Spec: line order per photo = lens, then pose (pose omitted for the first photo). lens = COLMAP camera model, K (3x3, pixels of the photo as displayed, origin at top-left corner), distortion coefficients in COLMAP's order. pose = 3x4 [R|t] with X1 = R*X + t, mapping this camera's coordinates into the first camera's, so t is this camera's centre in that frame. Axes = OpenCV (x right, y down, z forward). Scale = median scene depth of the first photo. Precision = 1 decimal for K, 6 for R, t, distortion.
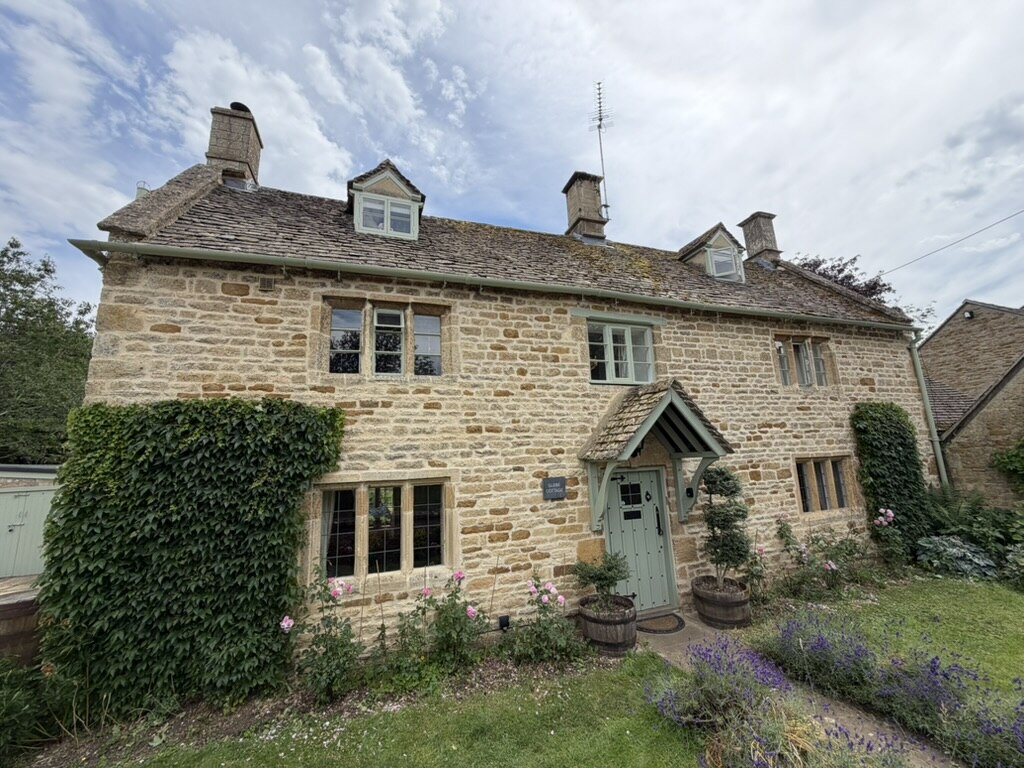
lens RADIAL K [[401.9, 0, 510.6], [0, 401.9, 385.0], [0, 0, 1]] dist [0.003544, 0.001161]
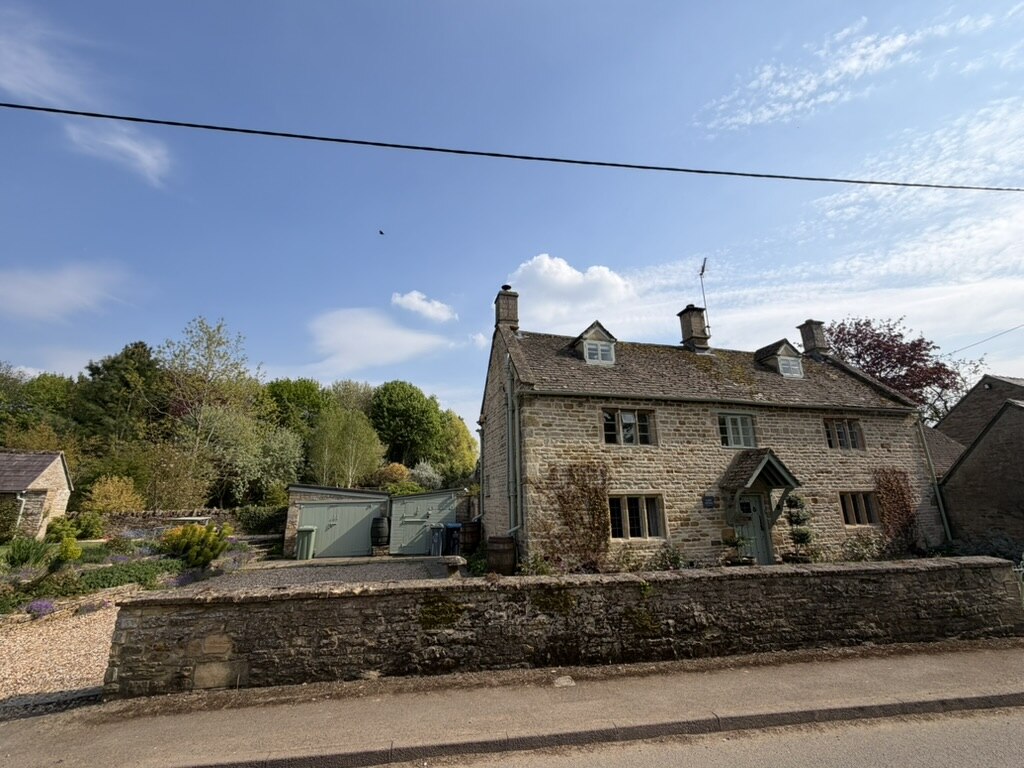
lens RADIAL K [[401.9, 0, 525.6], [0, 401.9, 392.7], [0, 0, 1]] dist [0.003544, 0.001161]
pose [[0.997228, 0.008014, -0.073976, -0.629016], [-0.013319, 0.997352, -0.071497, -0.124081], [0.073207, 0.072284, 0.994694, -1.051129]]
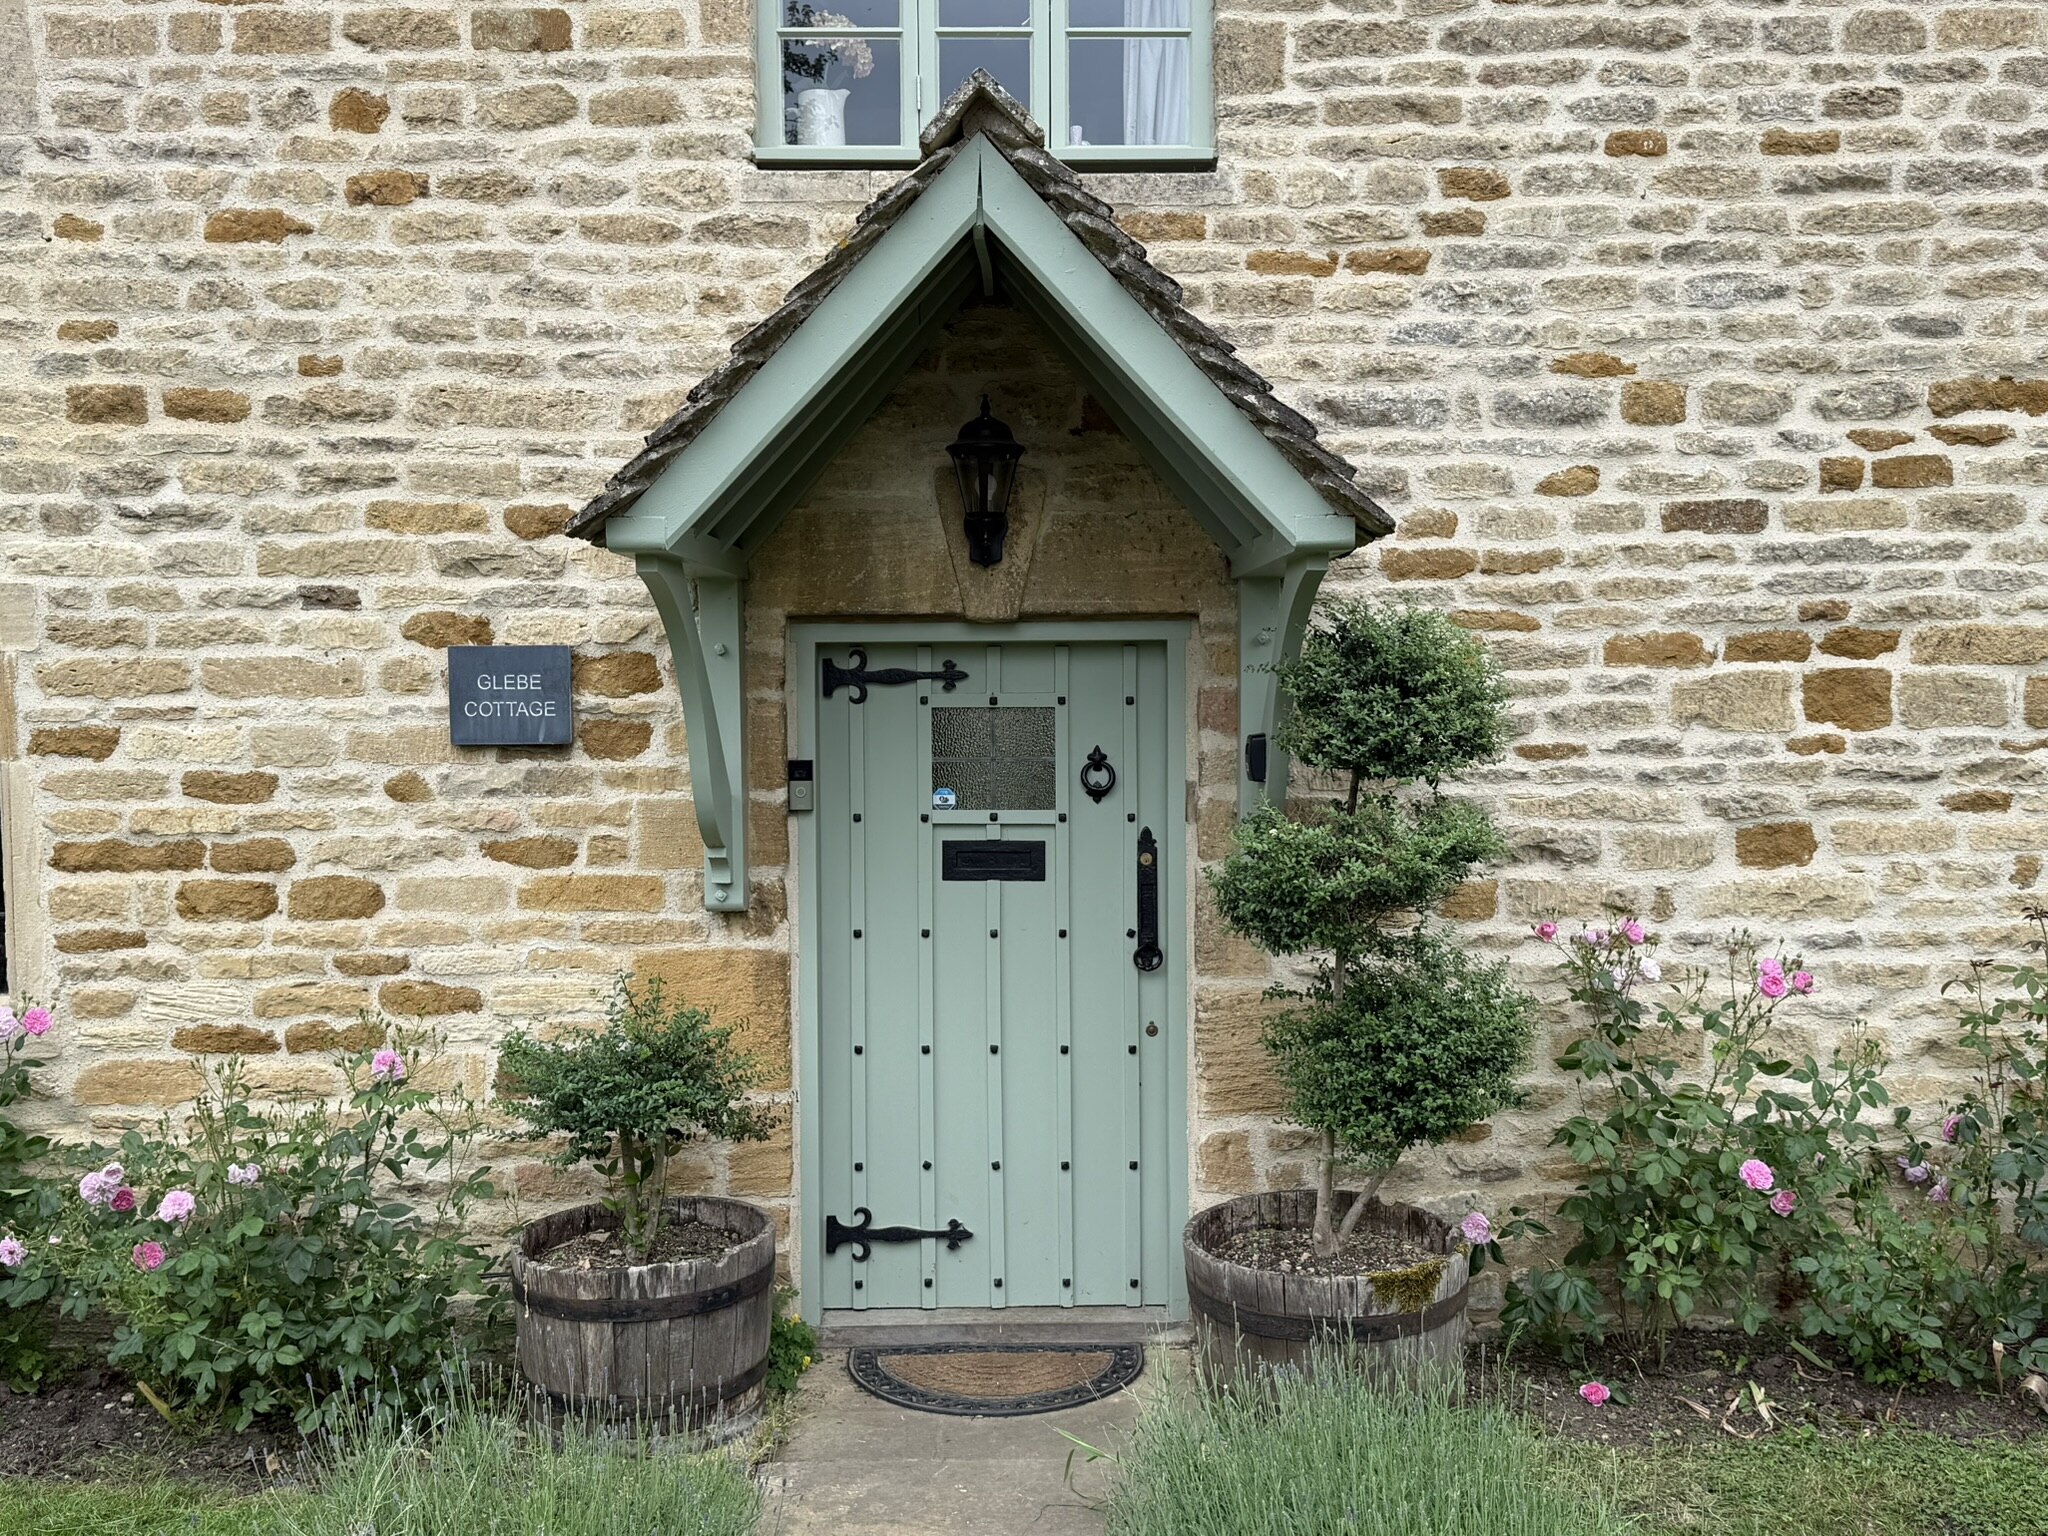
lens RADIAL K [[1907.7, 0, 1020.1], [0, 1907.7, 767.6], [0, 0, 1]] dist [0.017918, 0.000000]
pose [[0.942862, 0.048065, -0.329697, 0.652132], [0.028437, 0.974320, 0.223365, 0.079124], [0.331967, -0.219978, 0.917283, 0.181776]]
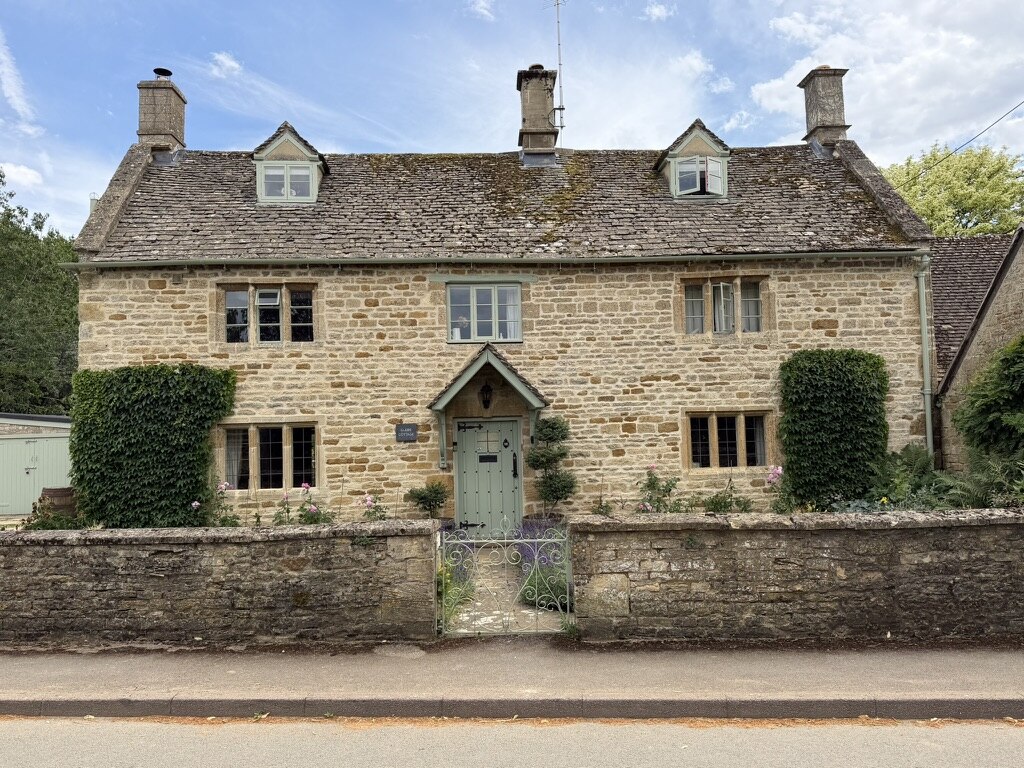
lens RADIAL K [[717.7, 0, 518.7], [0, 717.7, 389.6], [0, 0, 1]] dist [0.087821, -0.087419]
pose [[0.965774, 0.003760, -0.259358, 0.962224], [0.033738, 0.989580, 0.139978, -0.157608], [0.257182, -0.143938, 0.955583, -0.930093]]
